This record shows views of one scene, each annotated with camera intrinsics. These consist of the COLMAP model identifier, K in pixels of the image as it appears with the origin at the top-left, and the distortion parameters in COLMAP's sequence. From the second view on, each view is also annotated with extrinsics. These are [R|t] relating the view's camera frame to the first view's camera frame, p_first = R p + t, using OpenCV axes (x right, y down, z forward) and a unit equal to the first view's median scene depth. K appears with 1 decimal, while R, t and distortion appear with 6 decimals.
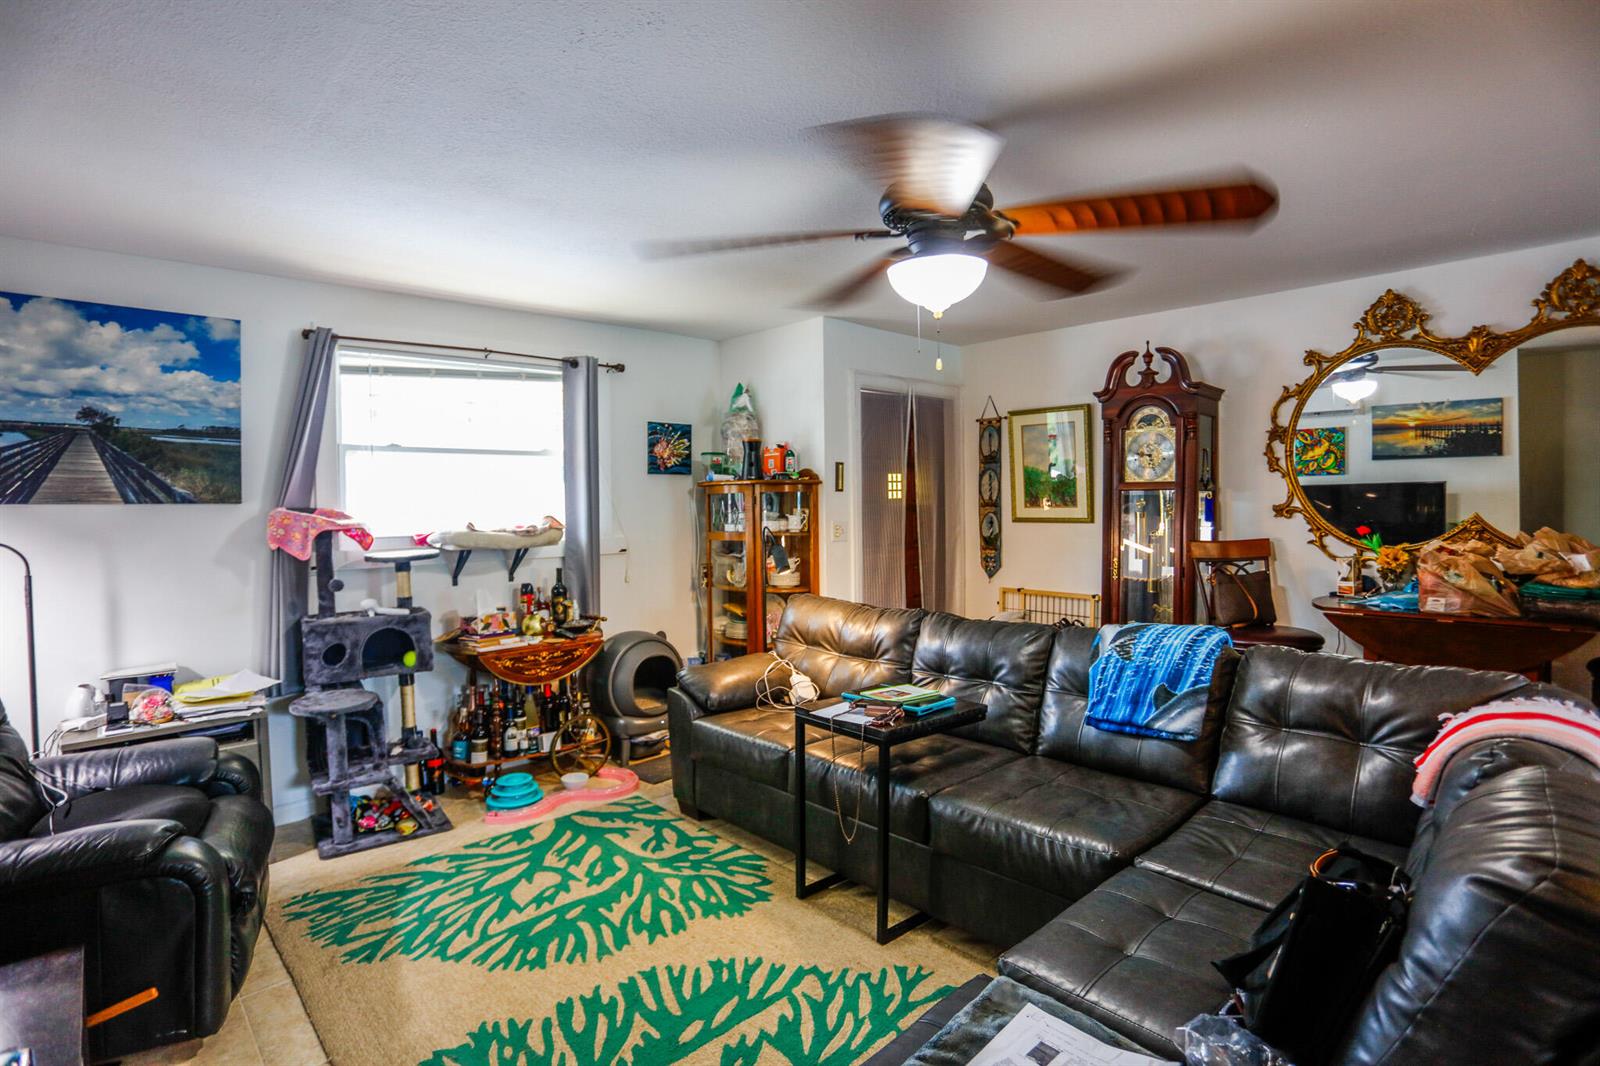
lens RADIAL K [[805.0, 0, 800.0], [0, 805.0, 533.0], [0, 0, 1]] dist [-0.069881, 0.028921]
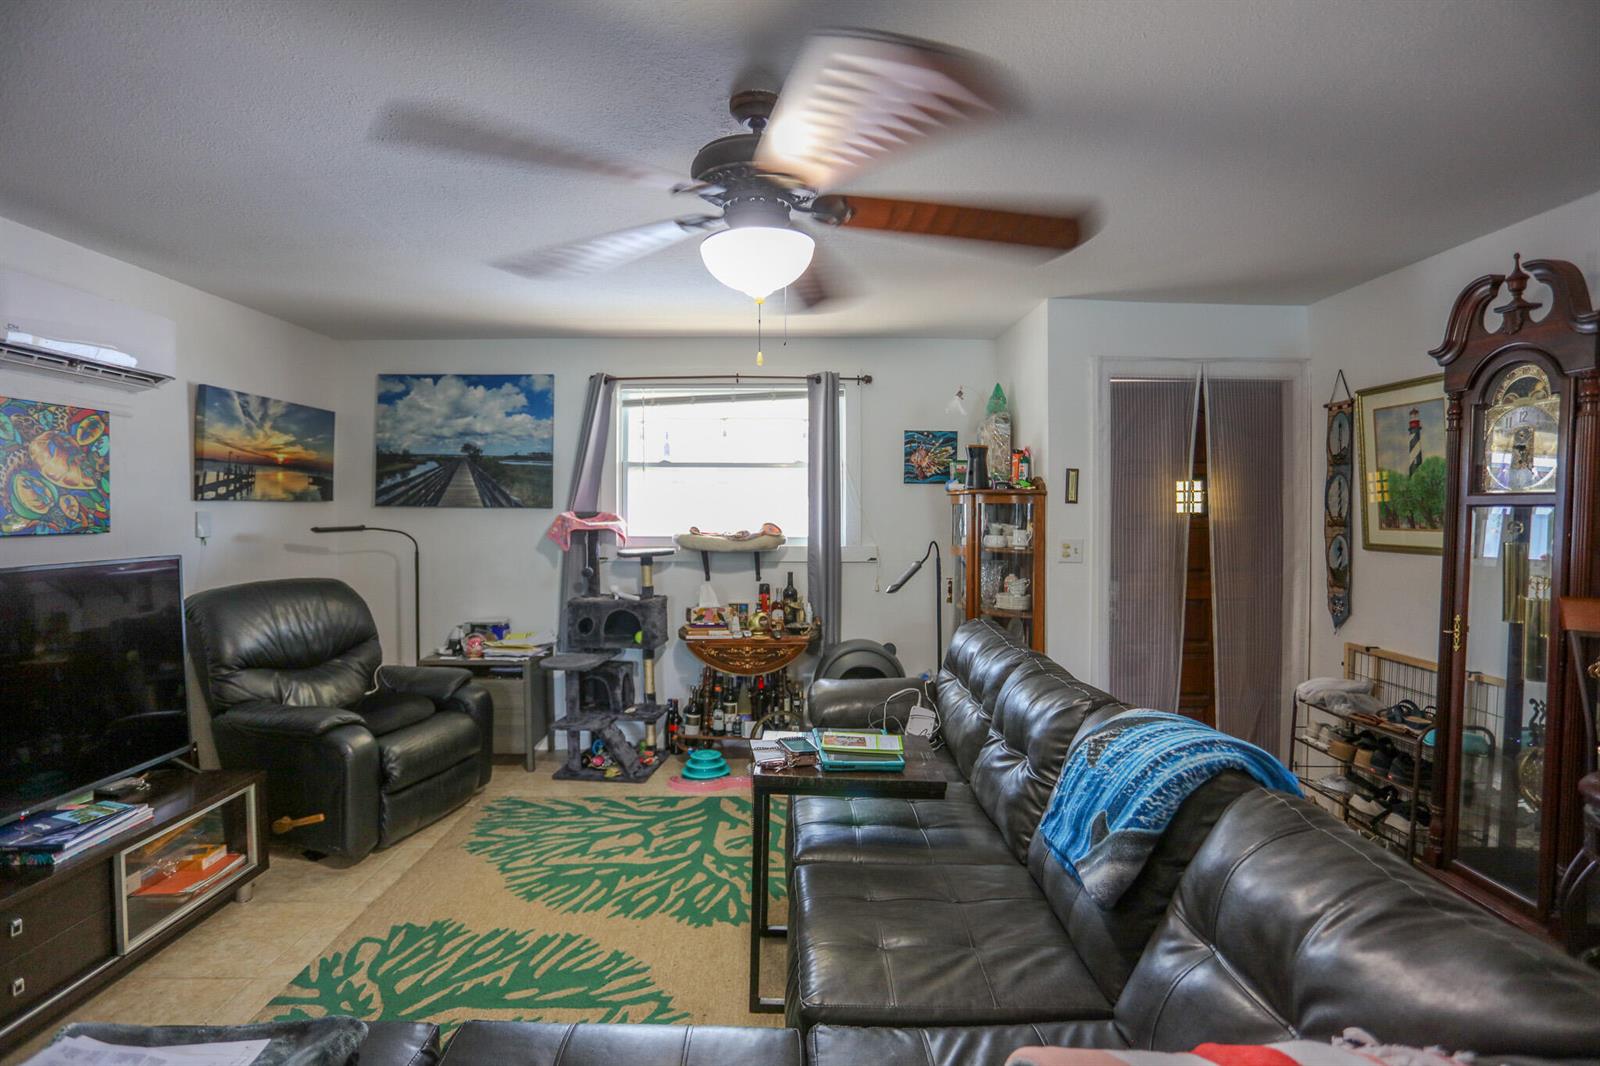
lens RADIAL K [[790.4, 0, 798.6], [0, 790.4, 528.3], [0, 0, 1]] dist [-0.088300, 0.044612]
pose [[0.736700, 0.031171, -0.675501, 0.495410], [-0.038825, 0.999239, 0.003767, -0.022482], [0.675105, 0.023451, 0.737349, 0.263410]]
